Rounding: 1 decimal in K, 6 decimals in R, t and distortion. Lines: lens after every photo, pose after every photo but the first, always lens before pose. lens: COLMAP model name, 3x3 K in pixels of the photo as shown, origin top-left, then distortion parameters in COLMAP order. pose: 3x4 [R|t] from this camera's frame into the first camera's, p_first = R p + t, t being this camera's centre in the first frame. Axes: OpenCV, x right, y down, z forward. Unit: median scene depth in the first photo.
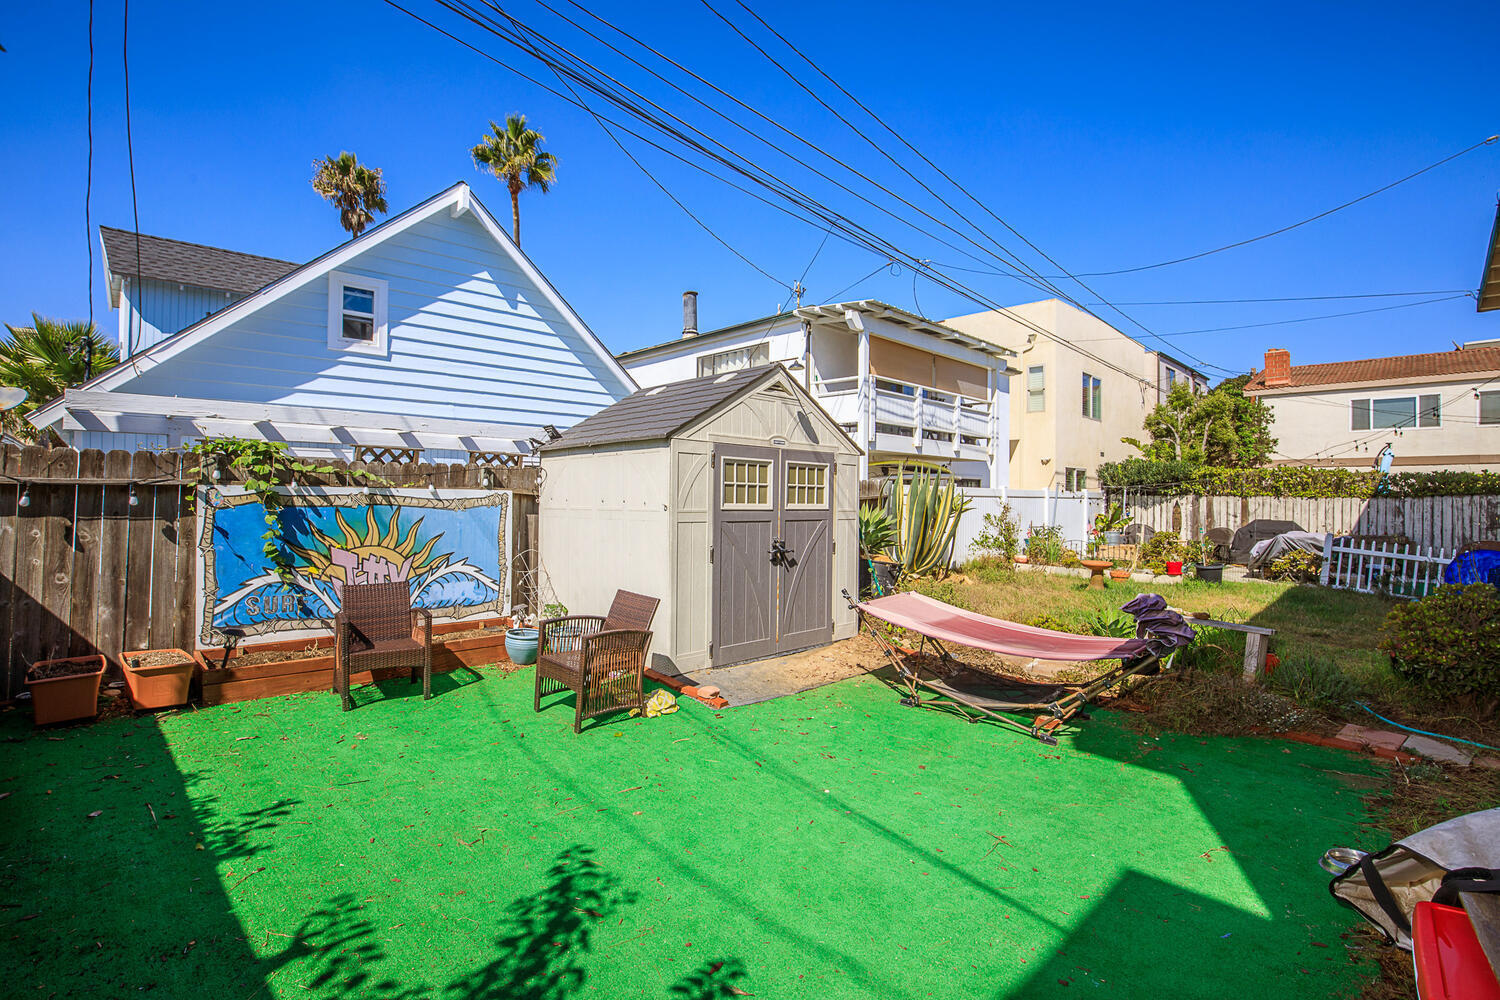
lens RADIAL K [[675.4, 0, 735.7], [0, 675.4, 496.8], [0, 0, 1]] dist [-0.044093, 0.009028]
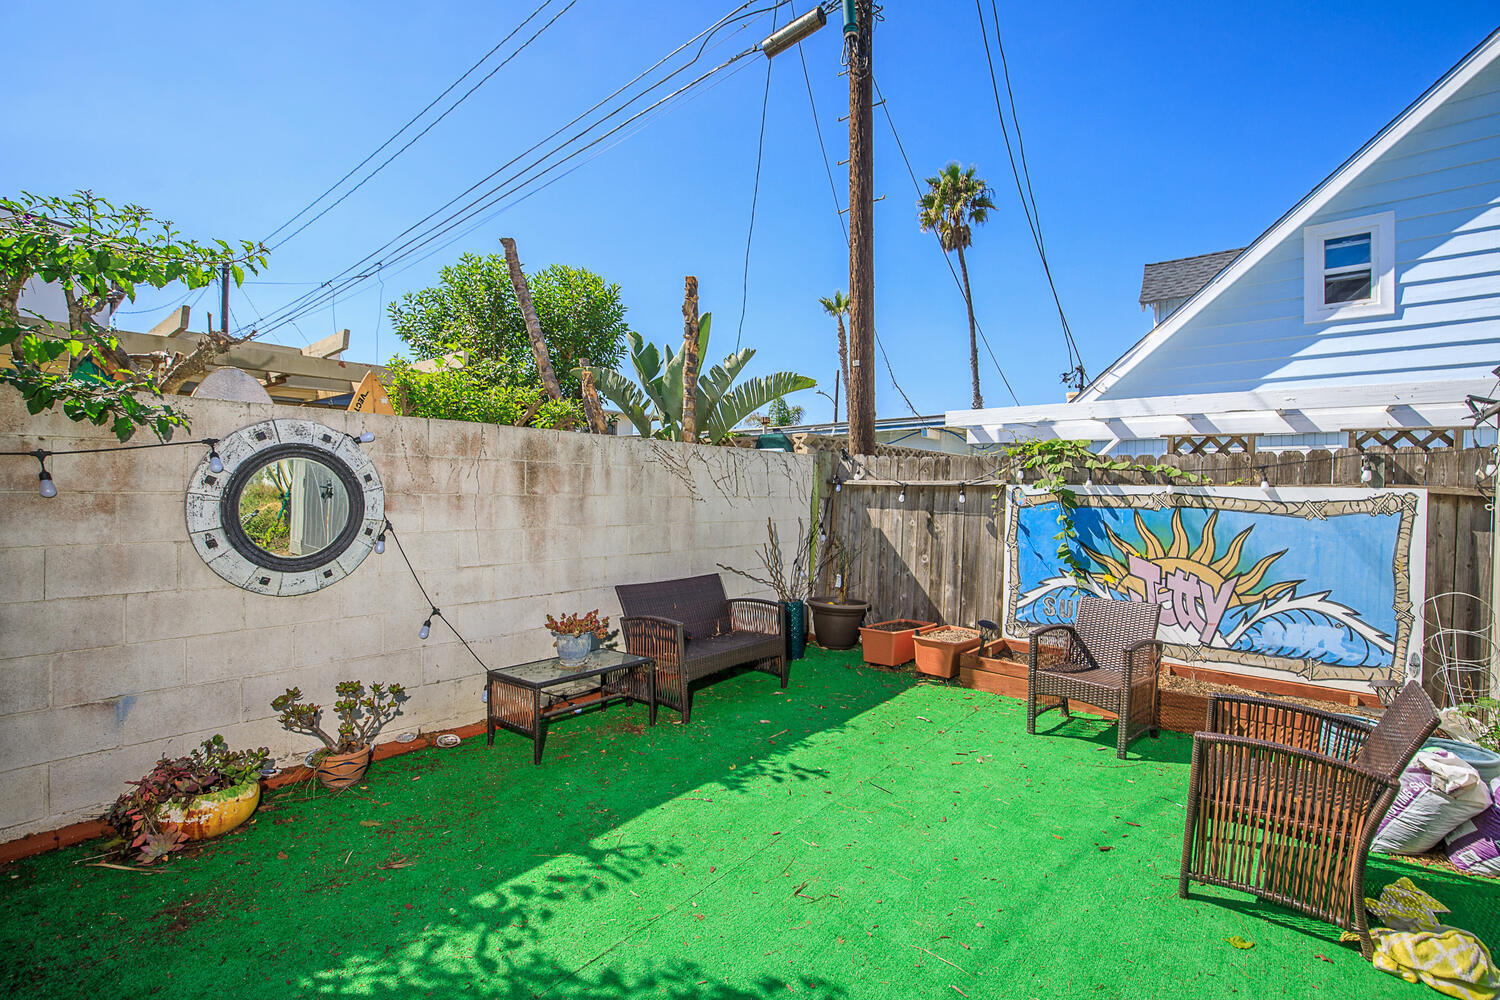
lens RADIAL K [[675.4, 0, 735.7], [0, 675.4, 496.8], [0, 0, 1]] dist [-0.044093, 0.009028]
pose [[0.102607, -0.004127, -0.994713, 0.207626], [-0.018710, 0.999806, -0.006078, 0.015005], [0.994546, 0.019235, 0.102510, 0.403597]]
